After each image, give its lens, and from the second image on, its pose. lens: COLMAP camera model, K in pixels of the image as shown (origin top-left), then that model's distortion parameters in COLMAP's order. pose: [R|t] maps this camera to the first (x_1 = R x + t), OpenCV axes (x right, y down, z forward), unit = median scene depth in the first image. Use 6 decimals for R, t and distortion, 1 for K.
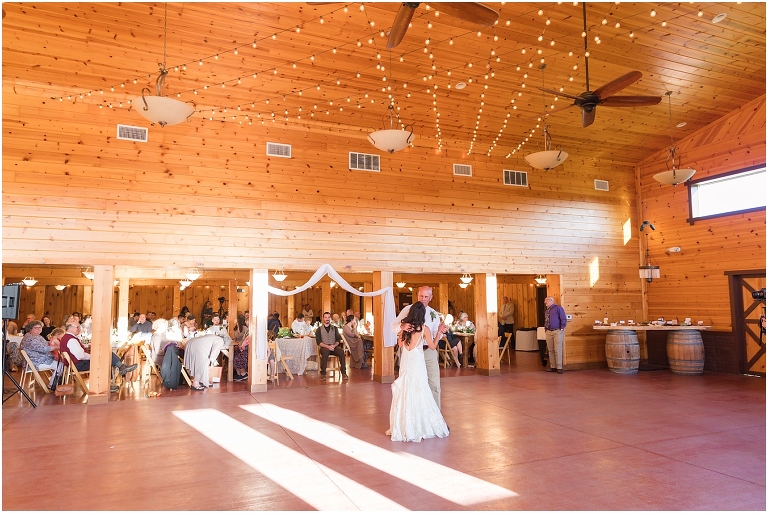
lens RADIAL K [[493.5, 0, 384.0], [0, 493.5, 256.5], [0, 0, 1]] dist [0.004286, 0.001579]
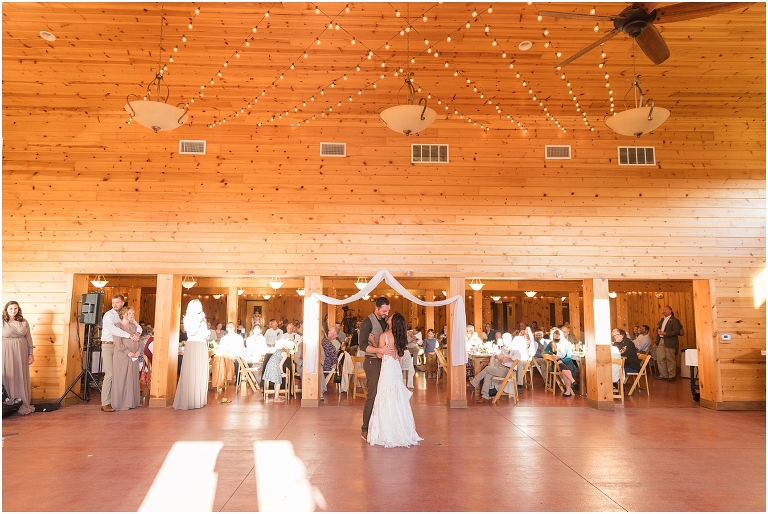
lens RADIAL K [[493.5, 0, 384.0], [0, 493.5, 257.0], [0, 0, 1]] dist [0.004286, 0.001579]
pose [[0.932304, -0.026764, -0.360684, 0.208738], [0.020917, 0.999579, -0.020107, 0.009842], [0.361070, 0.011201, 0.932471, 0.159391]]
